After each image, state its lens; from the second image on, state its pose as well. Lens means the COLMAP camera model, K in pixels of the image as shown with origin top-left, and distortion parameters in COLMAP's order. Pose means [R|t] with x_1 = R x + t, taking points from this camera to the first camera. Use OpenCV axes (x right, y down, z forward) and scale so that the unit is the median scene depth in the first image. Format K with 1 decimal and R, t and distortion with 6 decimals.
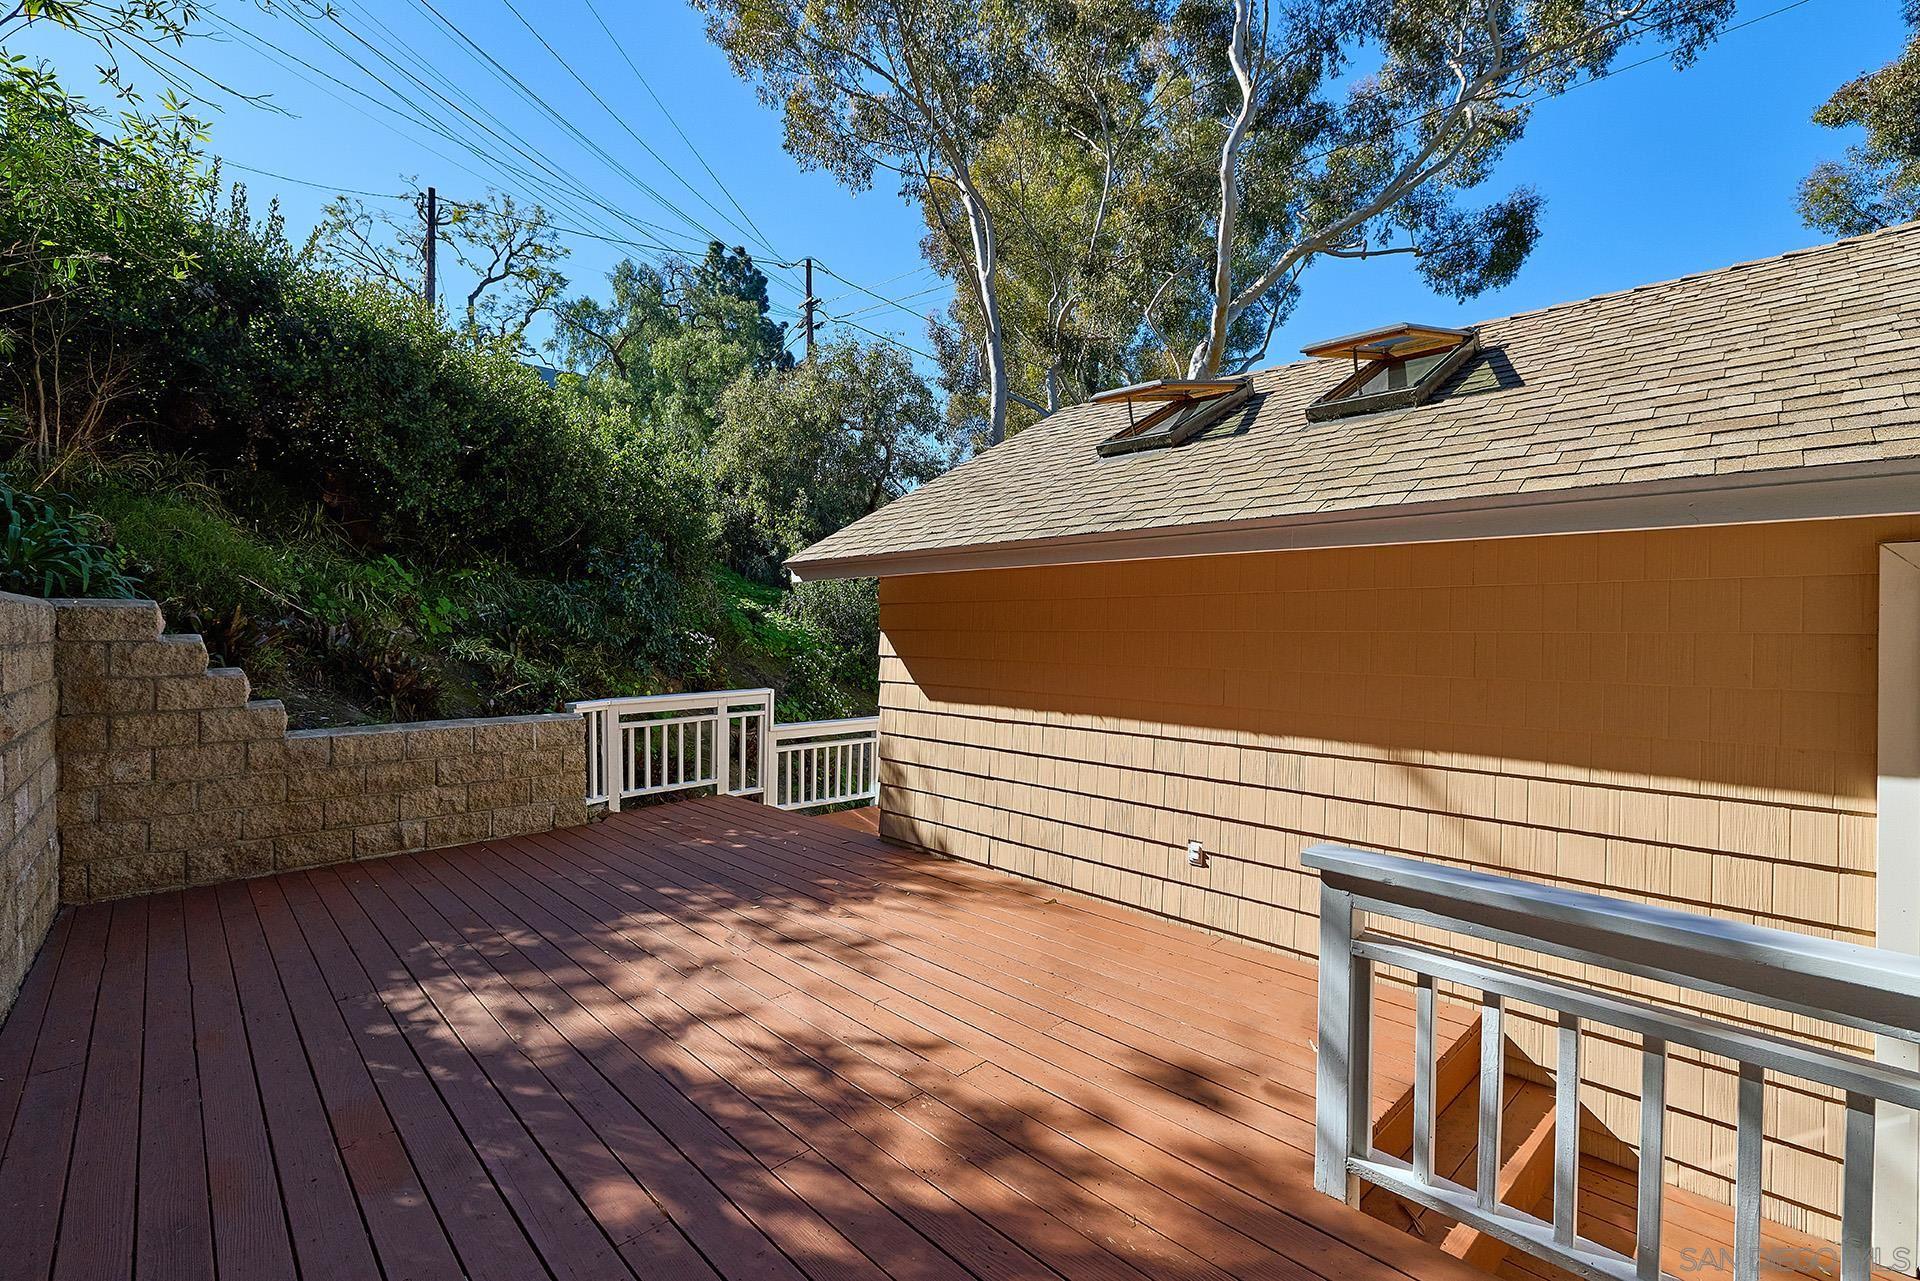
lens RADIAL K [[868.2, 0, 960.0], [0, 868.2, 640.5], [0, 0, 1]] dist [0.000757, -0.000012]
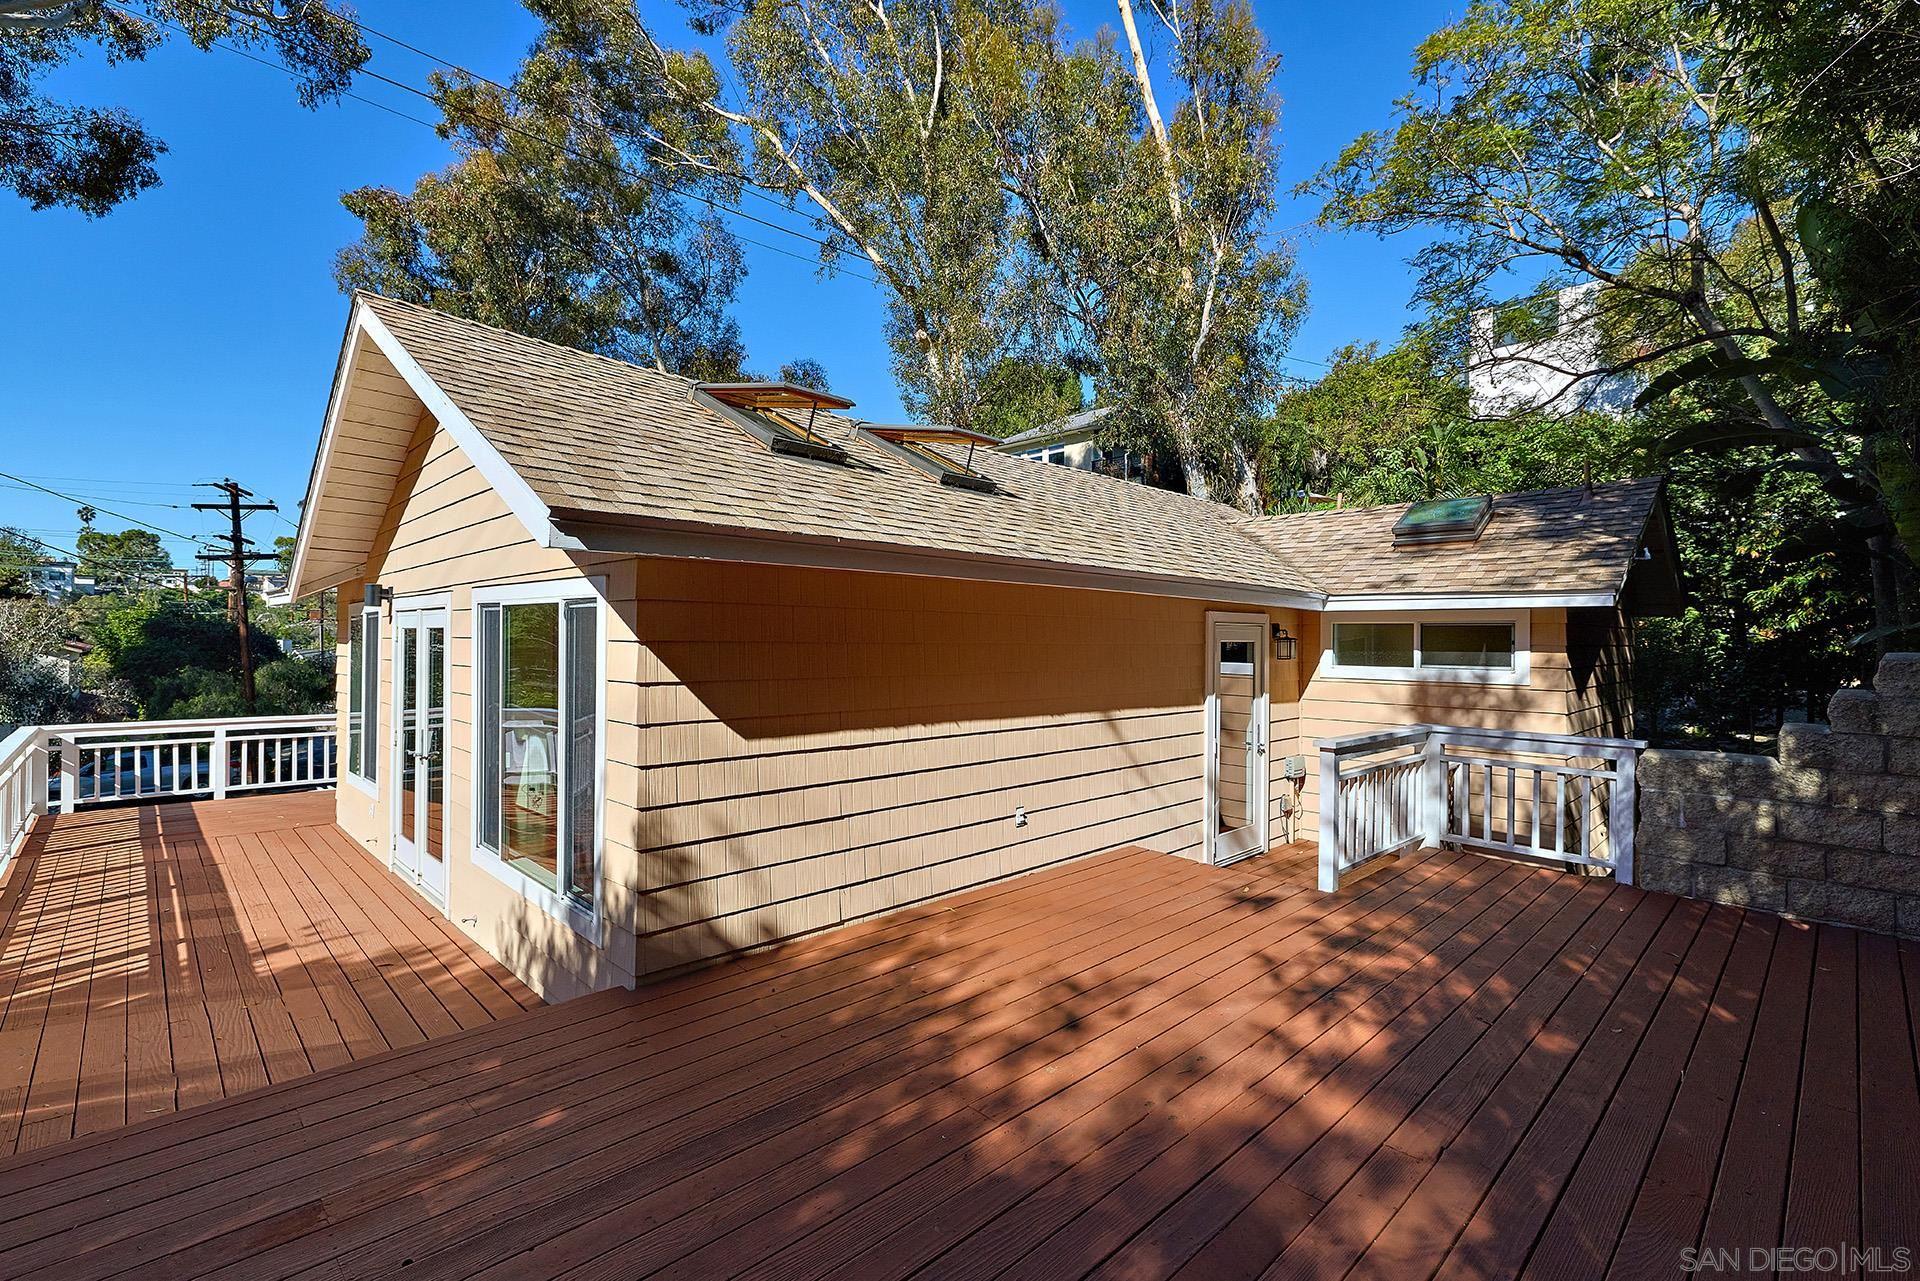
lens RADIAL K [[855.3, 0, 960.0], [0, 855.3, 640.5], [0, 0, 1]] dist [-0.001111, 0.000081]
pose [[-0.019075, -0.000392, 0.999818, -0.785371], [0.009027, 0.999959, 0.000564, -0.012847], [-0.999777, 0.009037, -0.019071, 0.881151]]
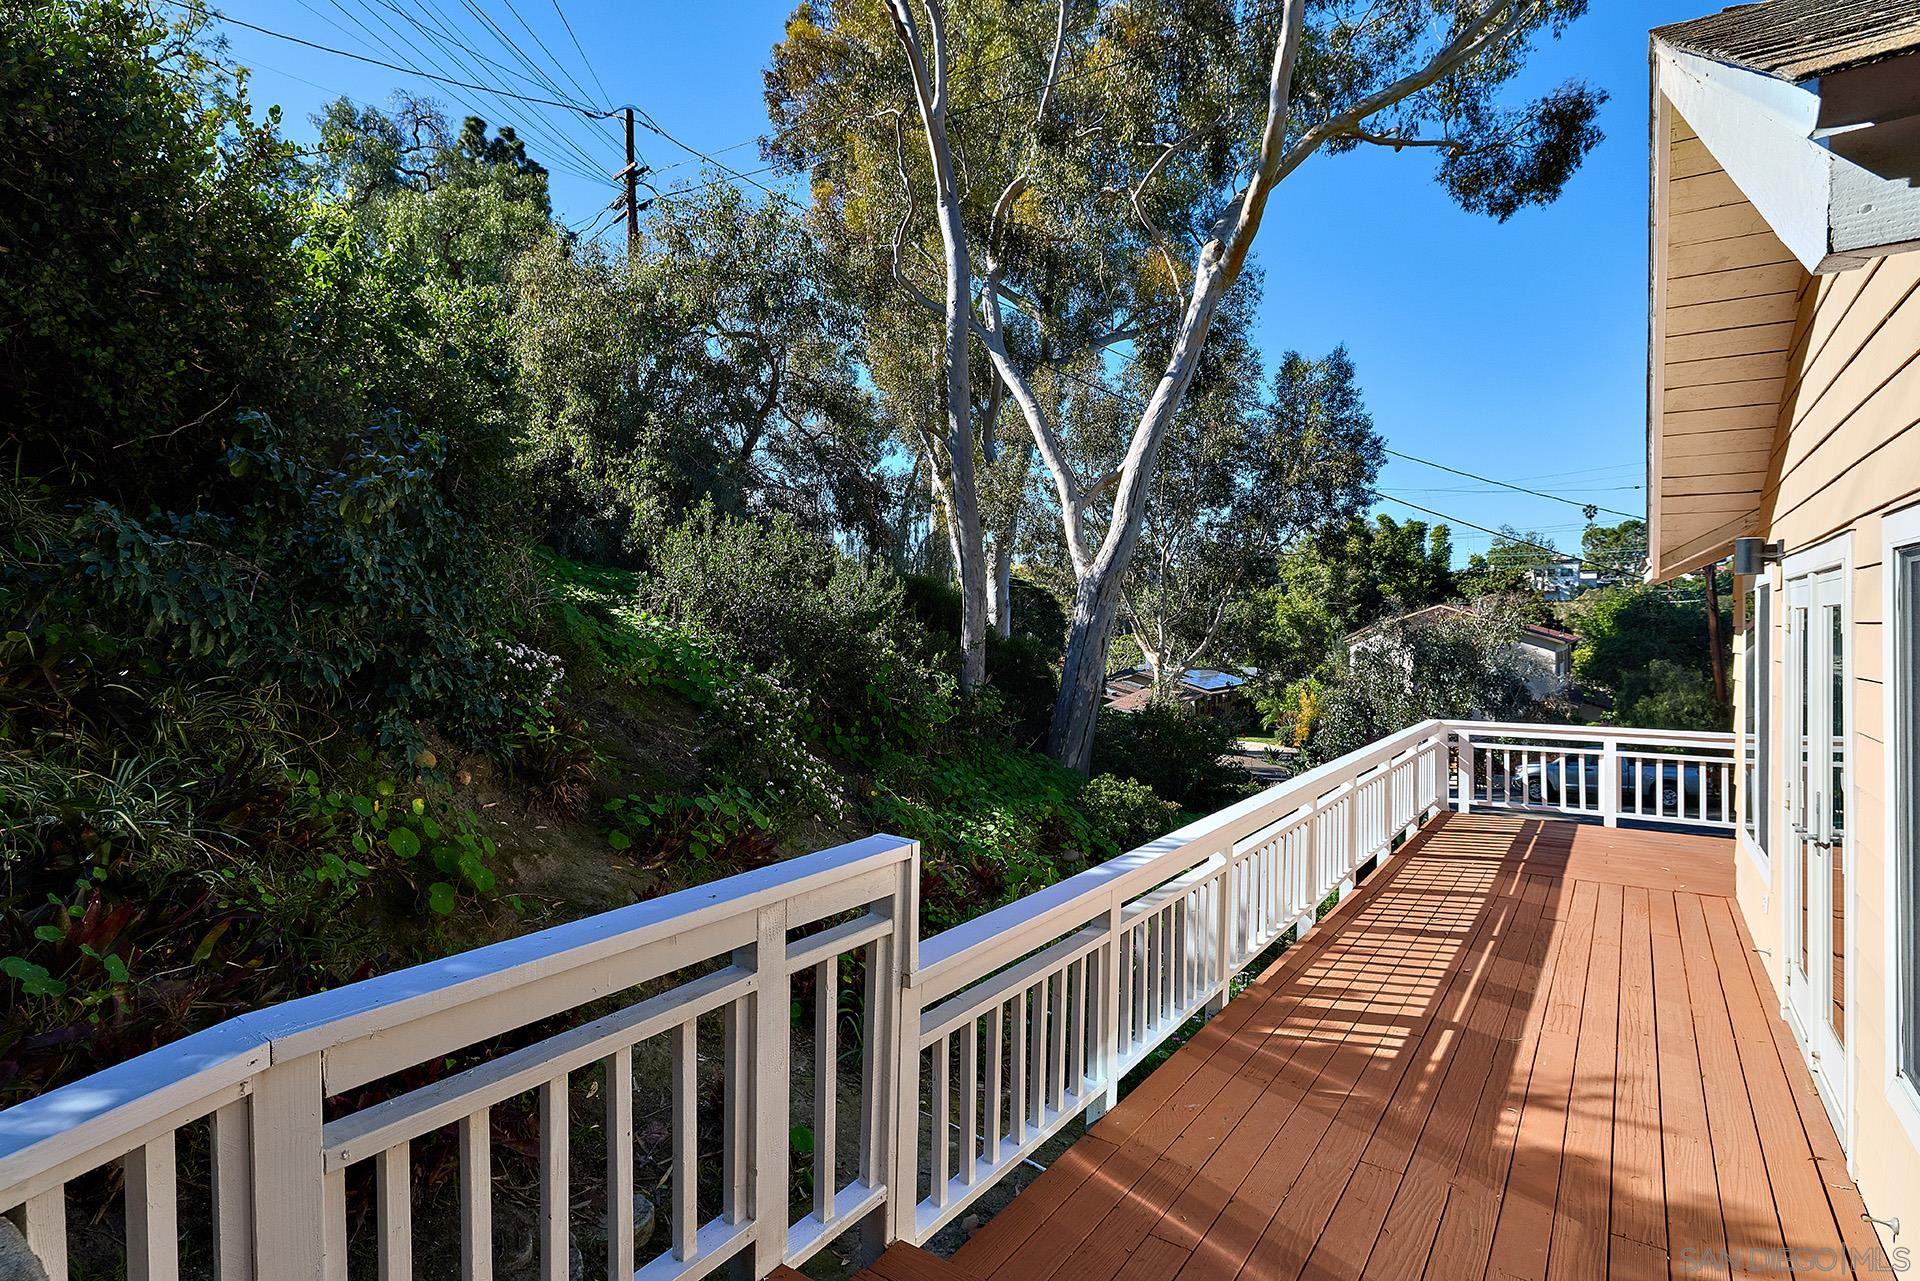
lens RADIAL K [[954.9, 0, 949.2], [0, 954.9, 639.5], [0, 0, 1]] dist [0.001862, -0.000237]
pose [[0.980610, -0.008887, 0.195766, -0.396851], [0.010354, 0.999925, -0.006470, -0.013844], [-0.195694, 0.008371, 0.980629, 1.016691]]
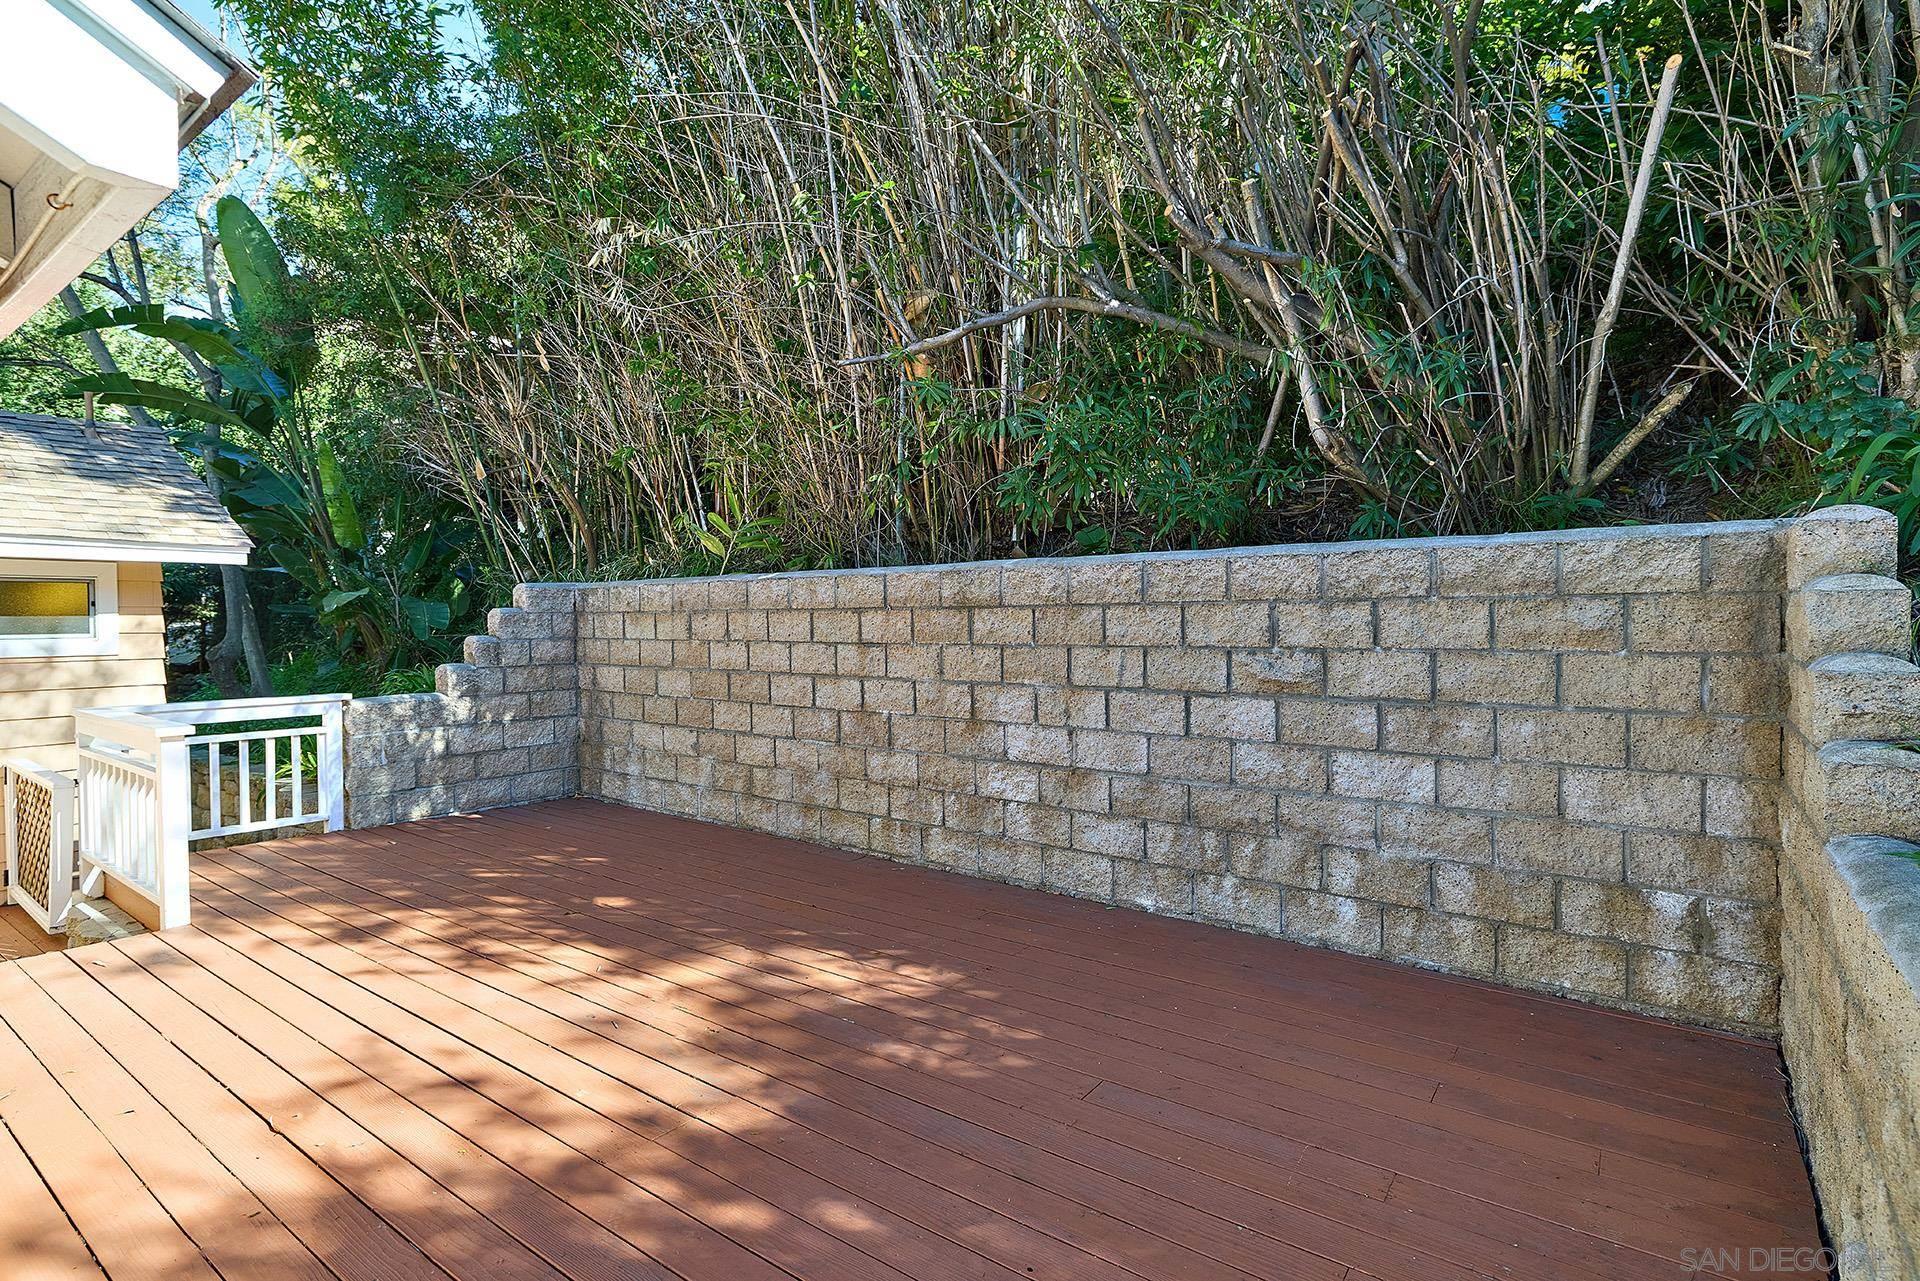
lens RADIAL K [[918.7, 0, 960.0], [0, 918.7, 640.5], [0, 0, 1]] dist [-0.003925, -0.000488]
pose [[-0.982892, 0.014599, -0.183601, -0.336487], [0.006749, 0.999039, 0.043309, 0.003115], [0.184057, 0.041329, -0.982046, 1.336693]]
